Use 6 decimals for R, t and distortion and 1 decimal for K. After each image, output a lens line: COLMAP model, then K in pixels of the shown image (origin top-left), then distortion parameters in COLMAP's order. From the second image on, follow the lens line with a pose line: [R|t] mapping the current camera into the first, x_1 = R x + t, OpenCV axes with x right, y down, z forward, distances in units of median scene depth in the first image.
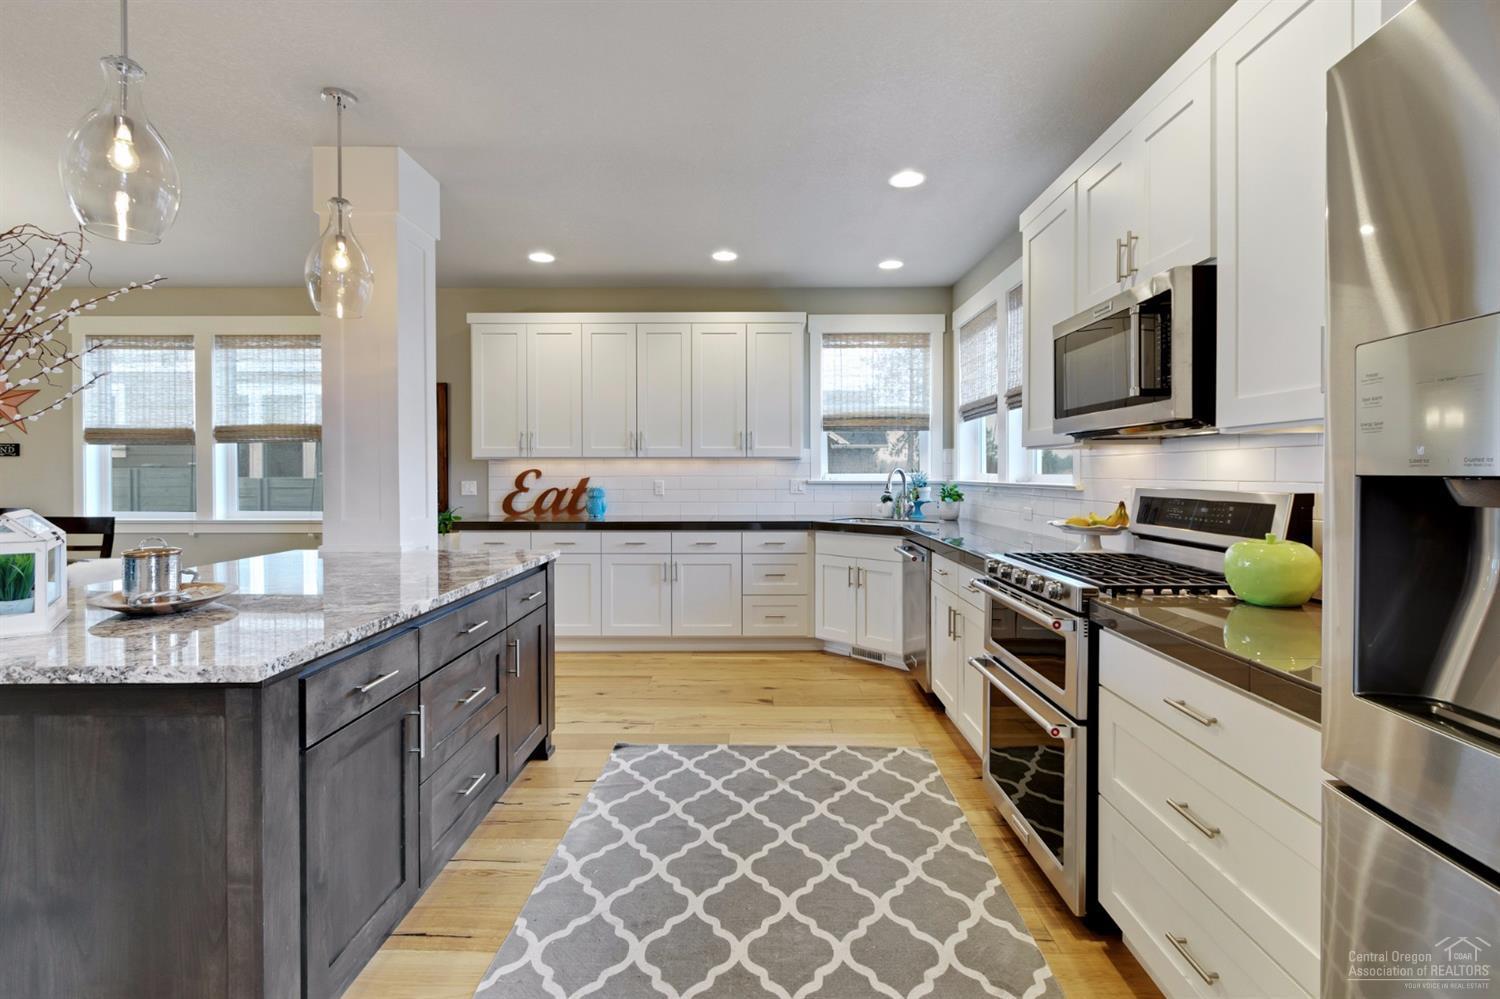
lens RADIAL K [[678.7, 0, 753.3], [0, 678.7, 479.6], [0, 0, 1]] dist [-0.000228, -0.000256]
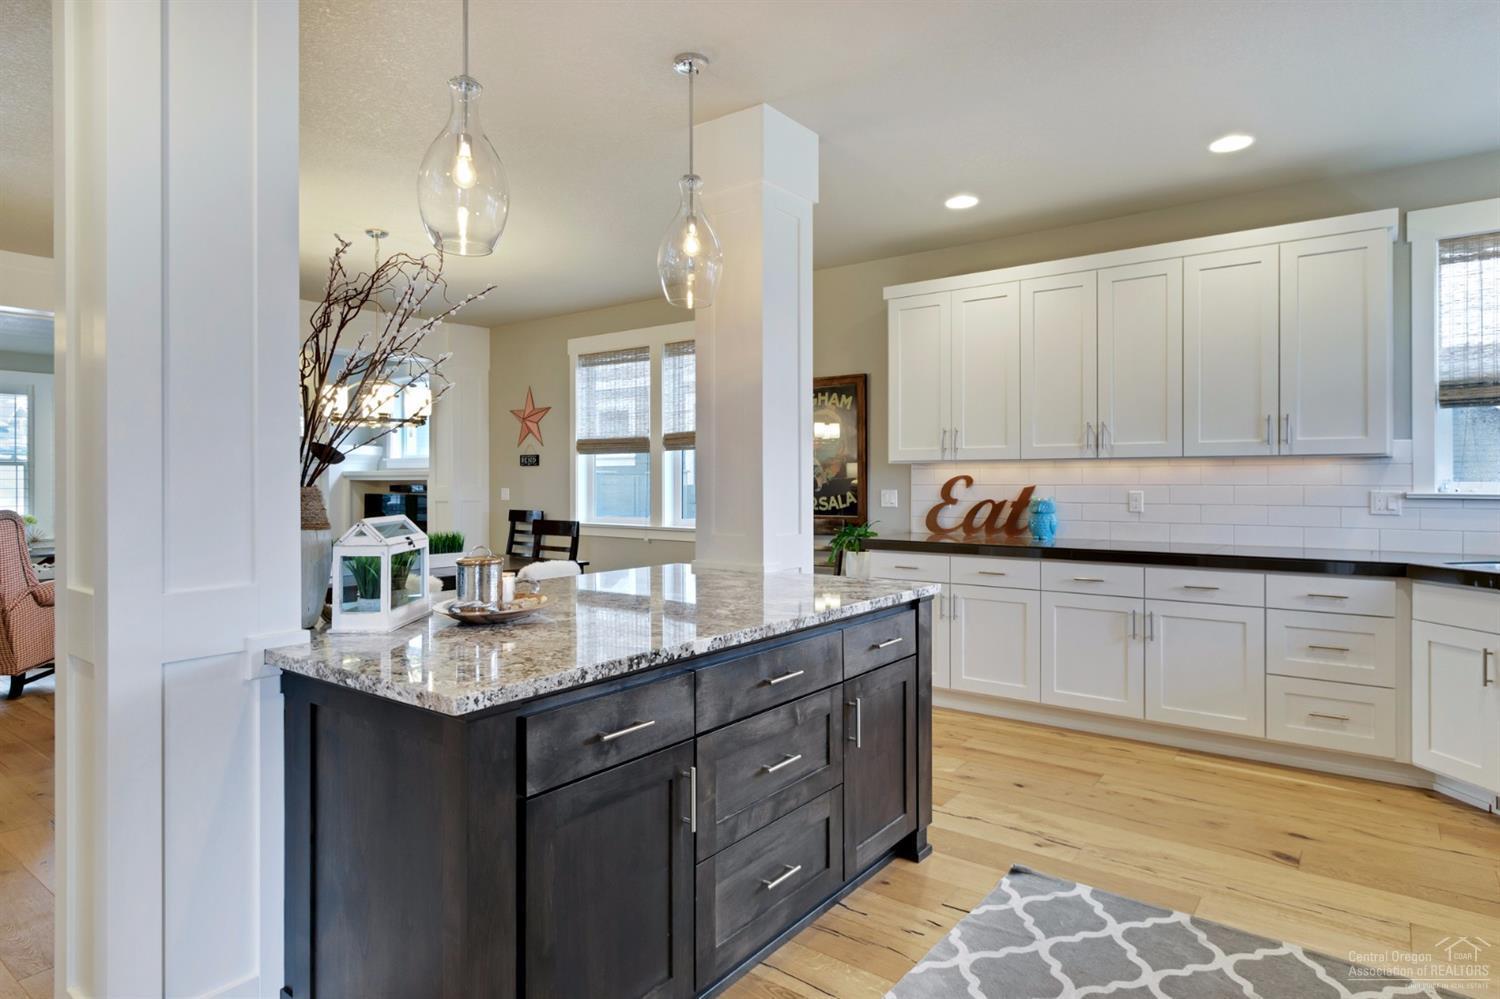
lens RADIAL K [[836.7, 0, 751.9], [0, 836.7, 480.1], [0, 0, 1]] dist [0.001631, -0.002046]
pose [[0.802983, -0.000276, -0.596002, 0.092744], [-0.005066, 0.999961, -0.007288, -0.002561], [0.595981, 0.008872, 0.802950, 0.131023]]
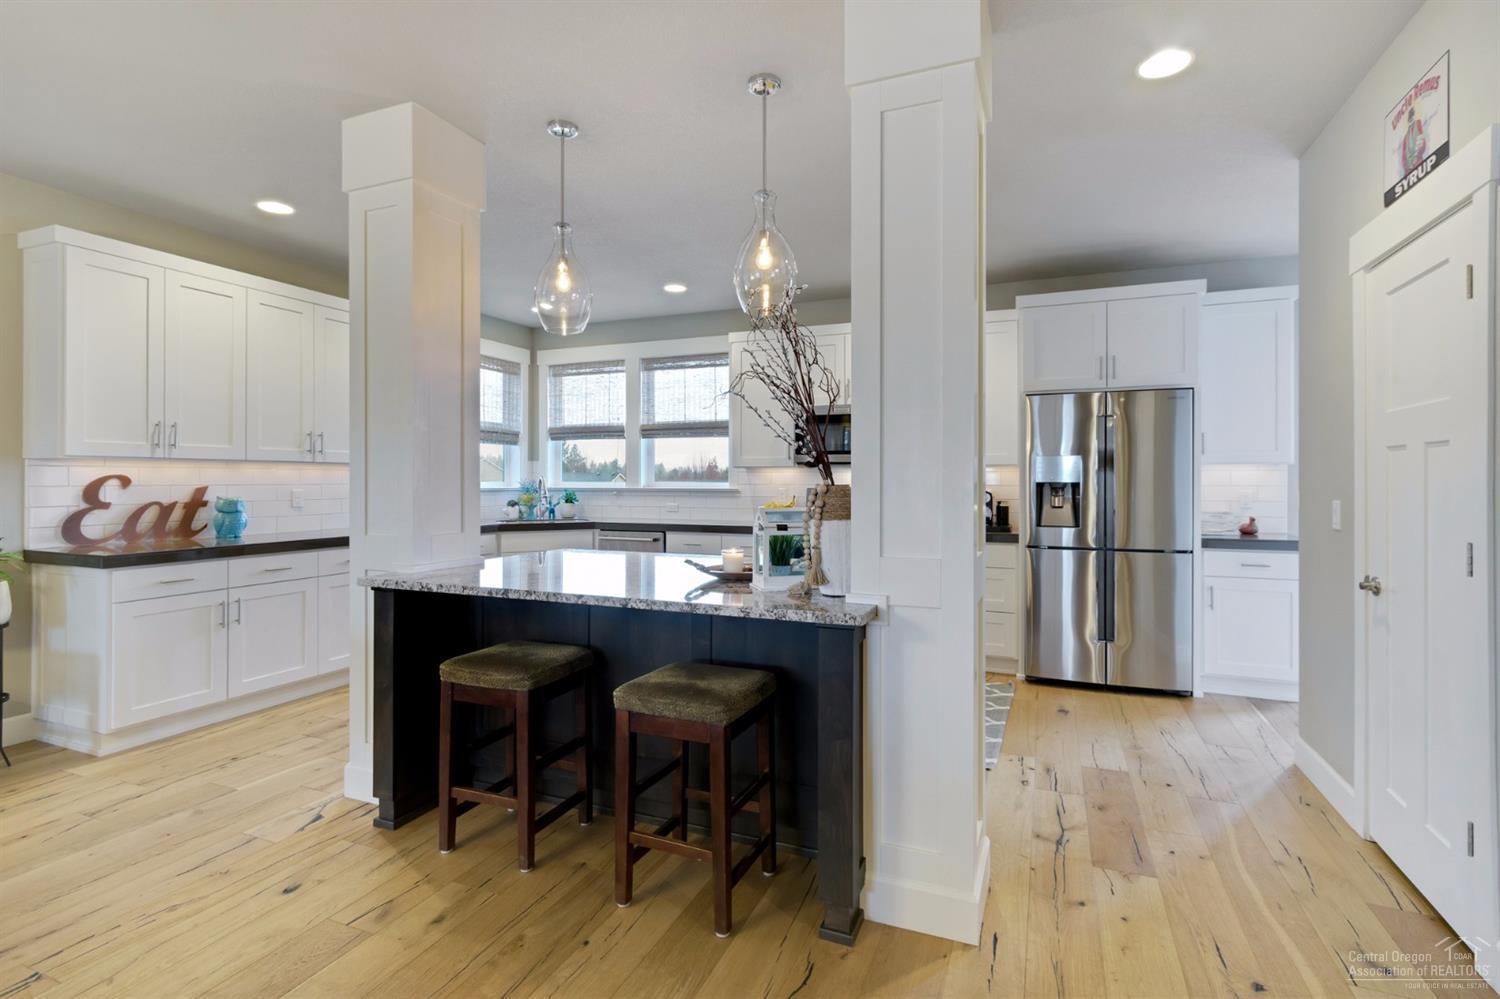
lens RADIAL K [[719.1, 0, 750.8], [0, 719.1, 481.4], [0, 0, 1]] dist [0.000257, 0.000154]
pose [[0.378412, 0.001444, 0.925636, -1.237323], [0.006837, 0.999967, -0.004355, -0.001971], [-0.925612, 0.007977, 0.378390, 0.245980]]
